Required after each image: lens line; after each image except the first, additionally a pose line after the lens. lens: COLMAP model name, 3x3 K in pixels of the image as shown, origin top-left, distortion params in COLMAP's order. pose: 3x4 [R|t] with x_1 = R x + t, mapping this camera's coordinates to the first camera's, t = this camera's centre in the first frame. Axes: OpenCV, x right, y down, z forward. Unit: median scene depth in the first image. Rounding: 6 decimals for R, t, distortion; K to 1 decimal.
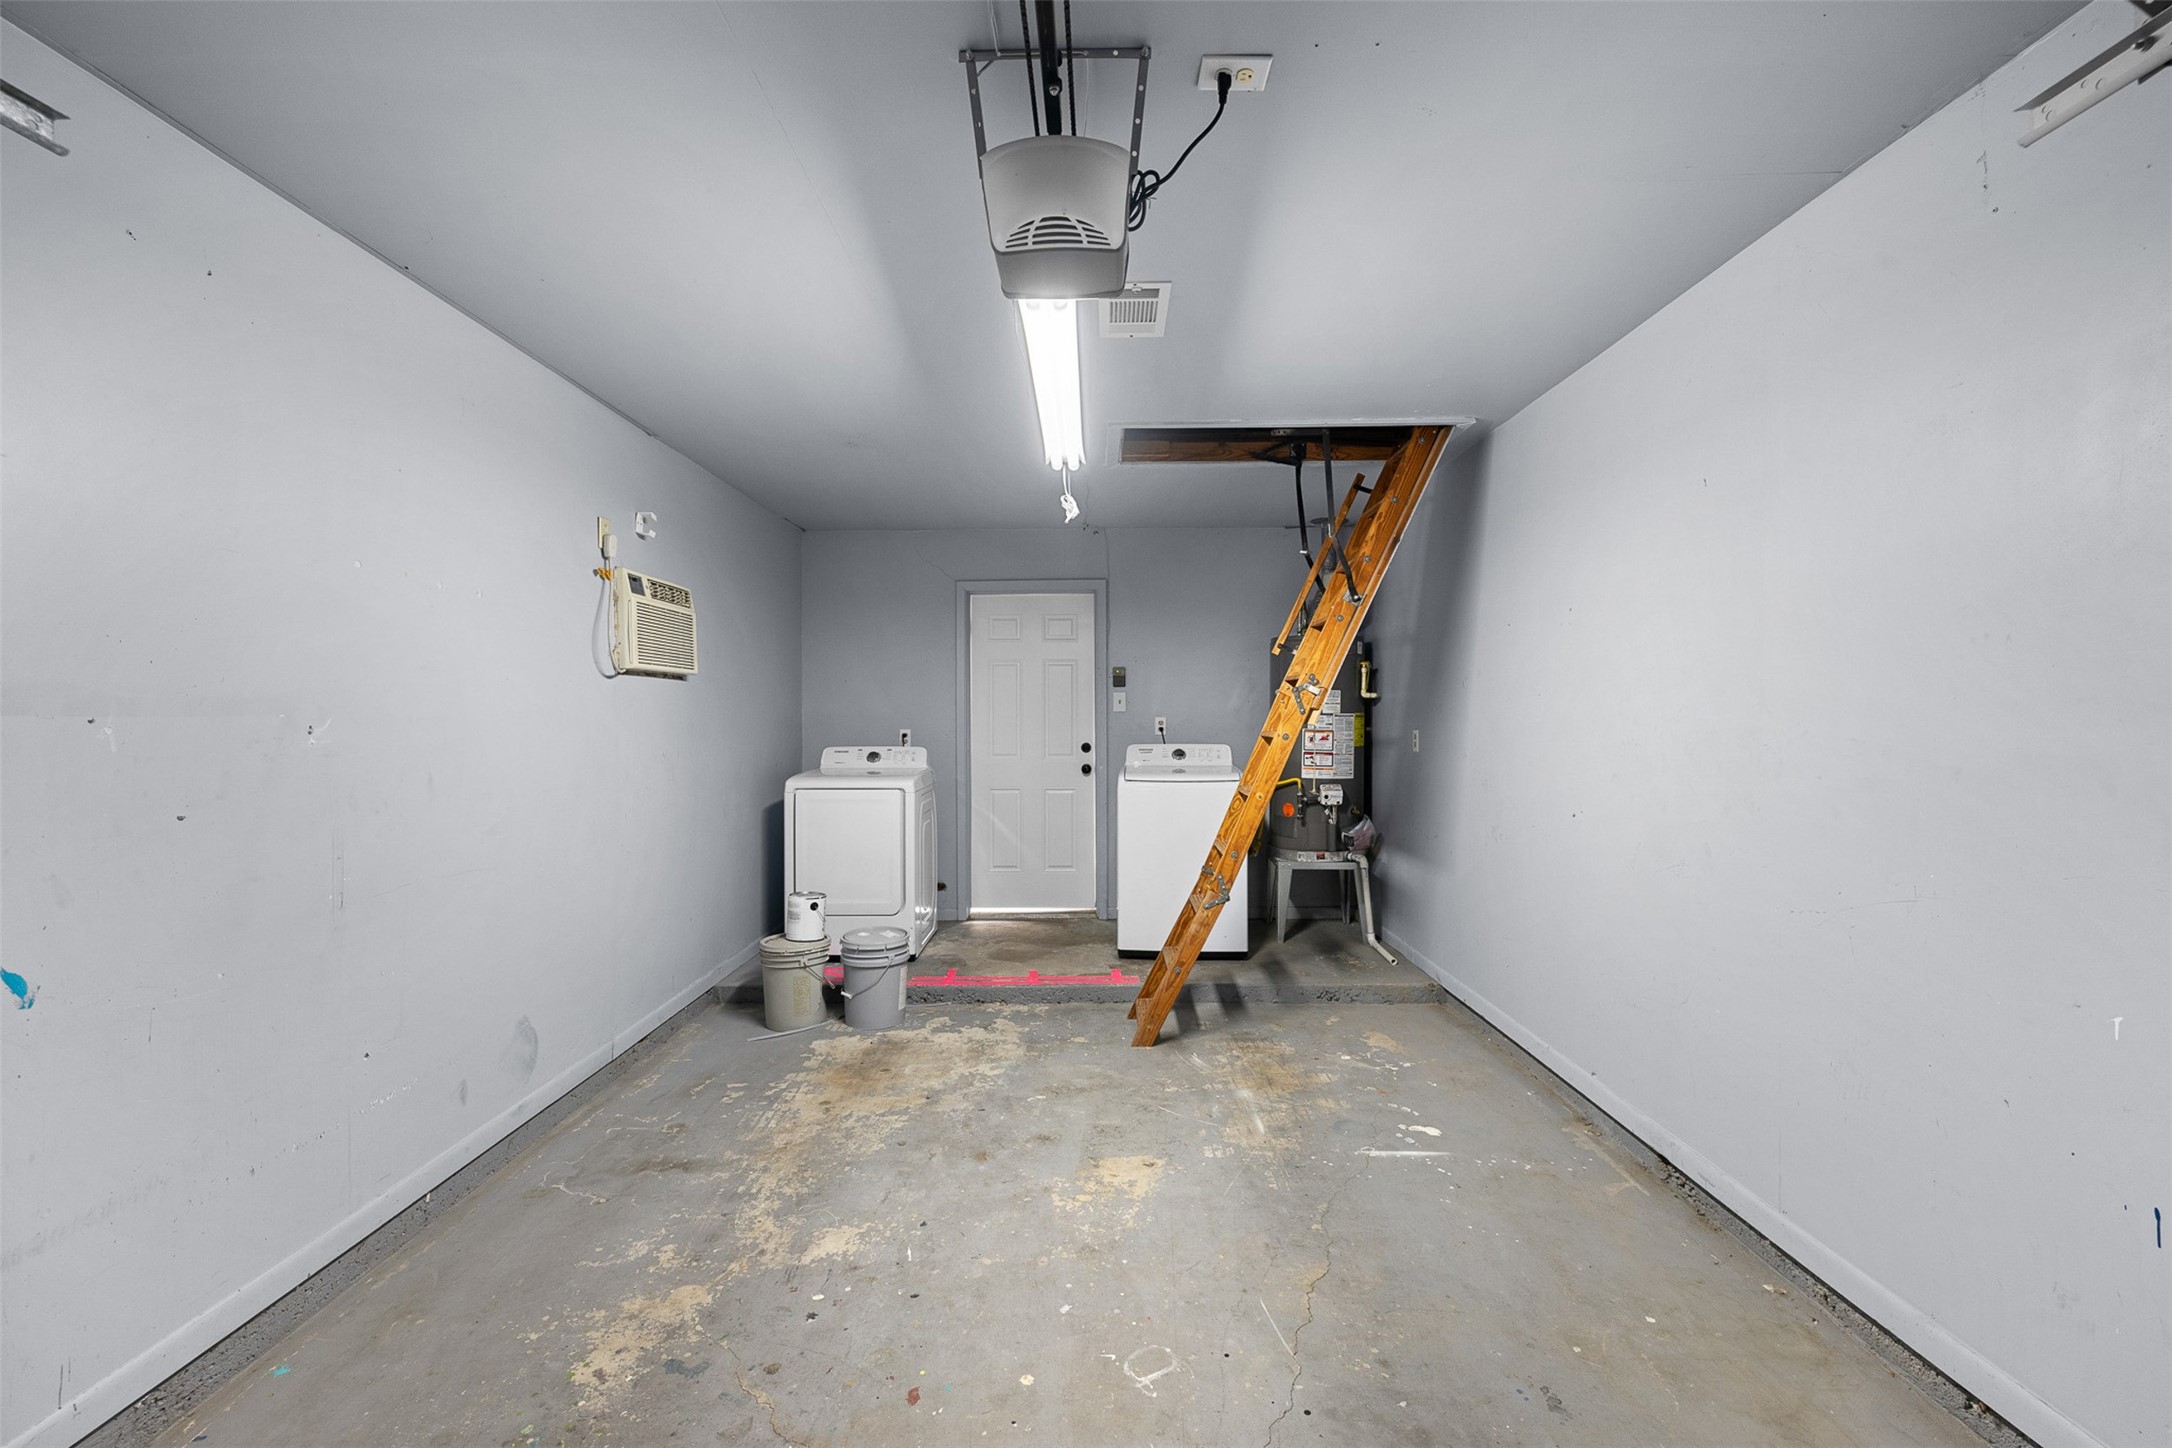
lens RADIAL K [[919.9, 0, 1084.6], [0, 919.9, 719.3], [0, 0, 1]] dist [-0.002693, 0.000190]
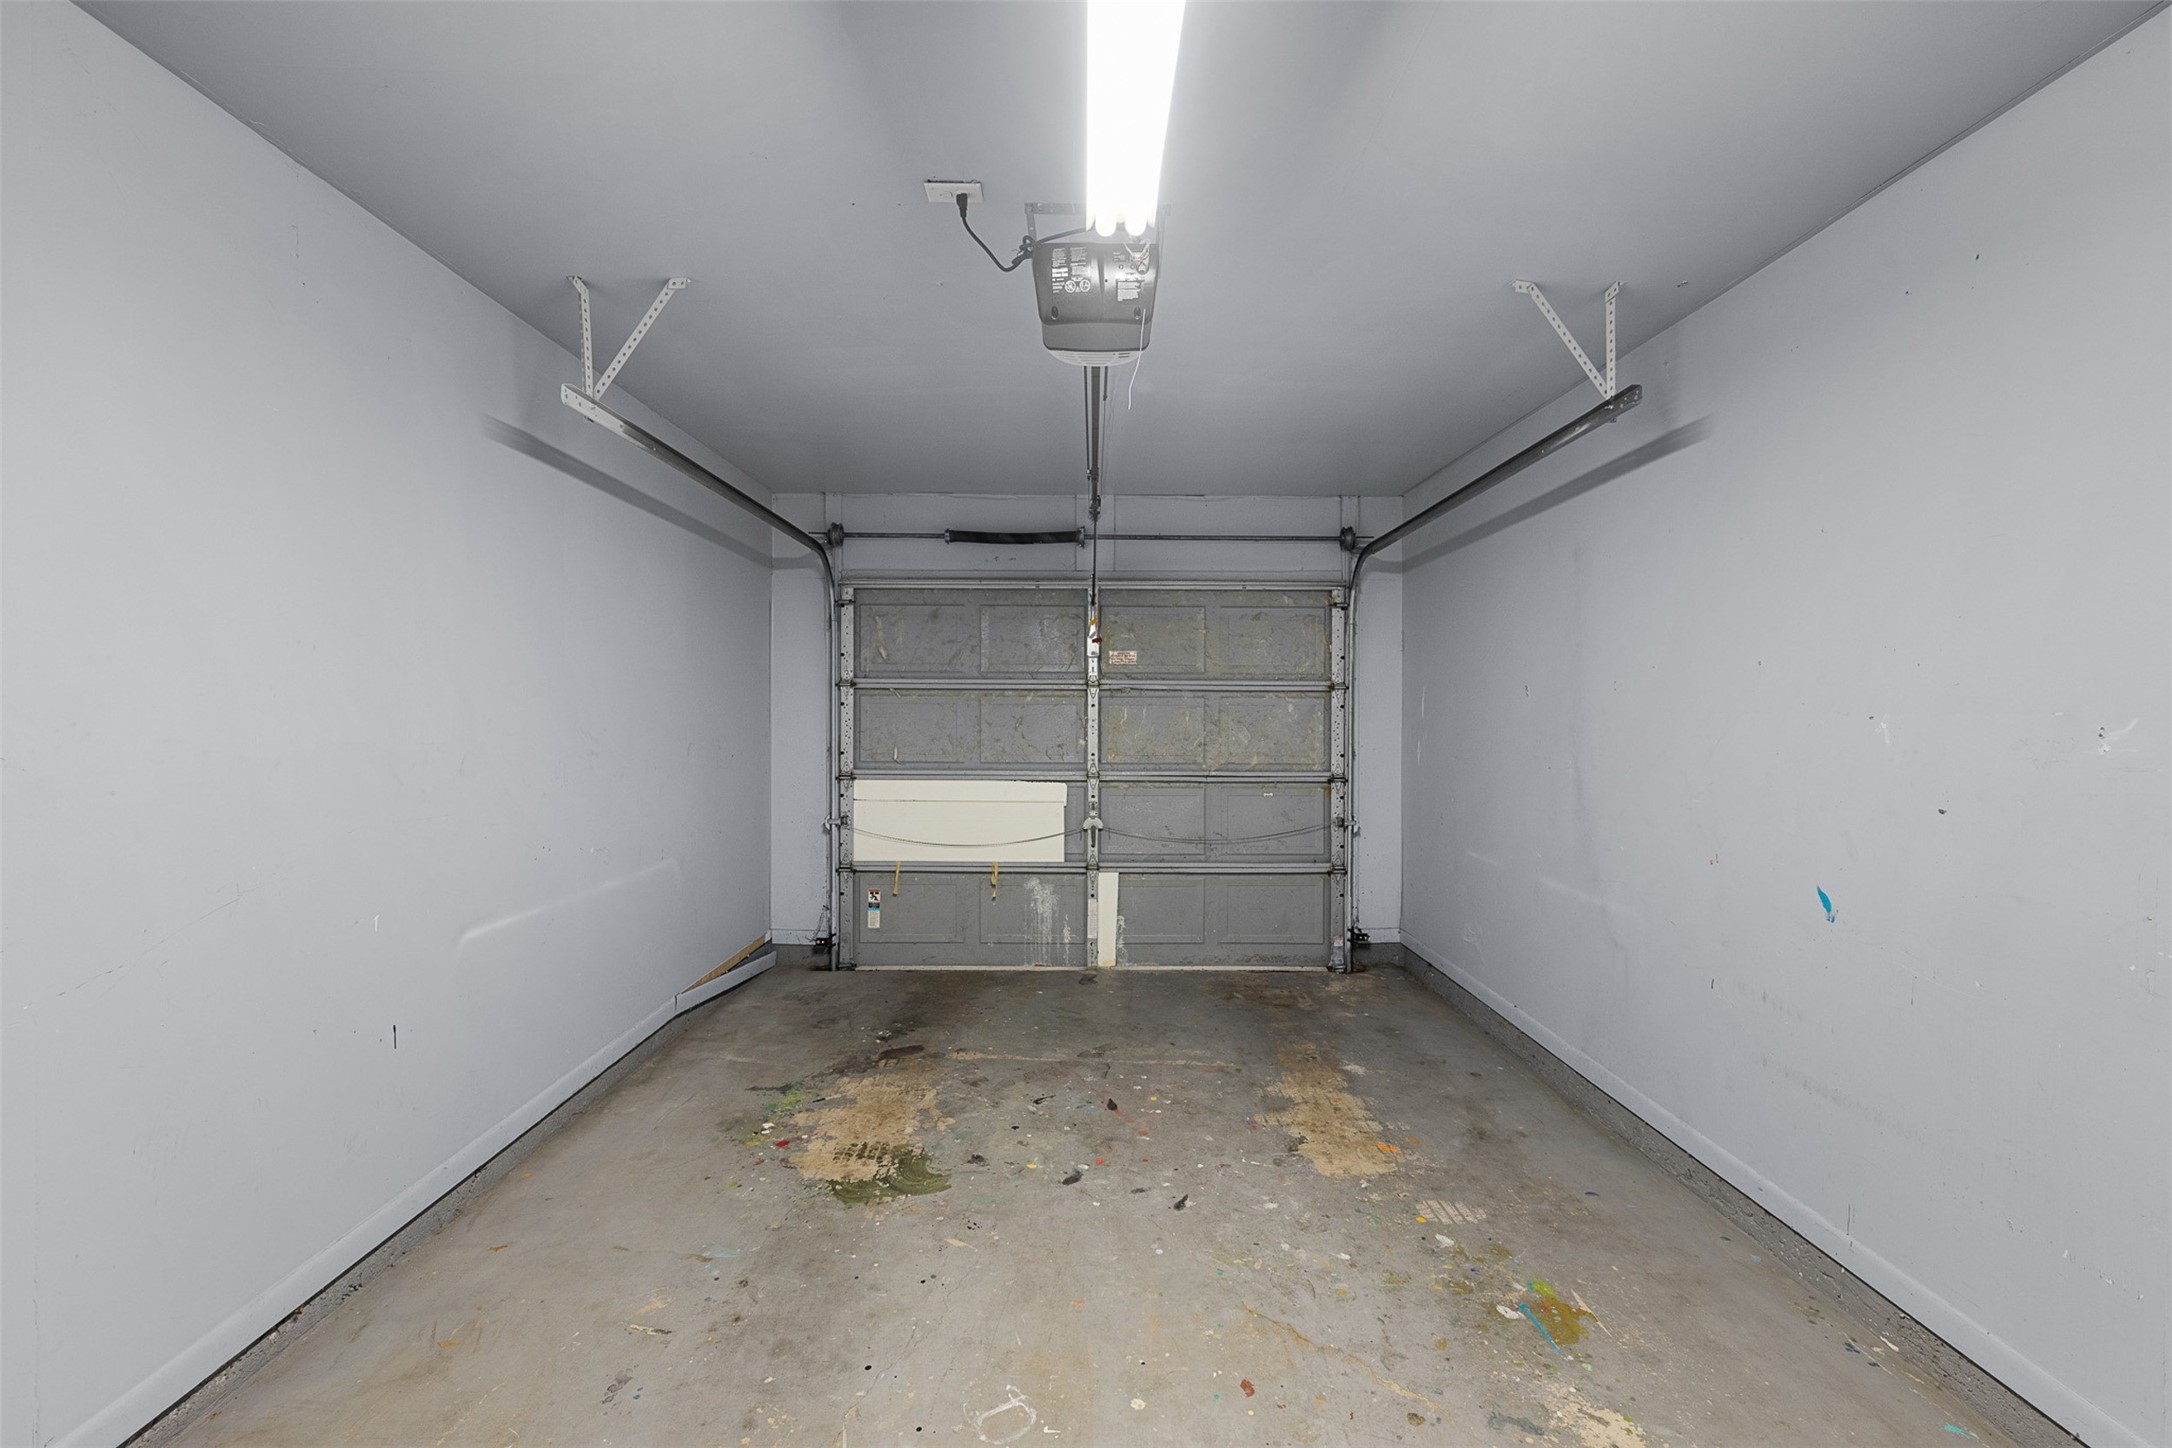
lens RADIAL K [[919.9, 0, 1084.2], [0, 919.9, 722.1], [0, 0, 1]] dist [-0.002693, 0.000190]
pose [[-0.999934, -0.001322, -0.011373, 0.005524], [-0.001486, 0.999894, 0.014452, -0.008038], [0.011353, 0.014468, -0.999831, 1.973440]]
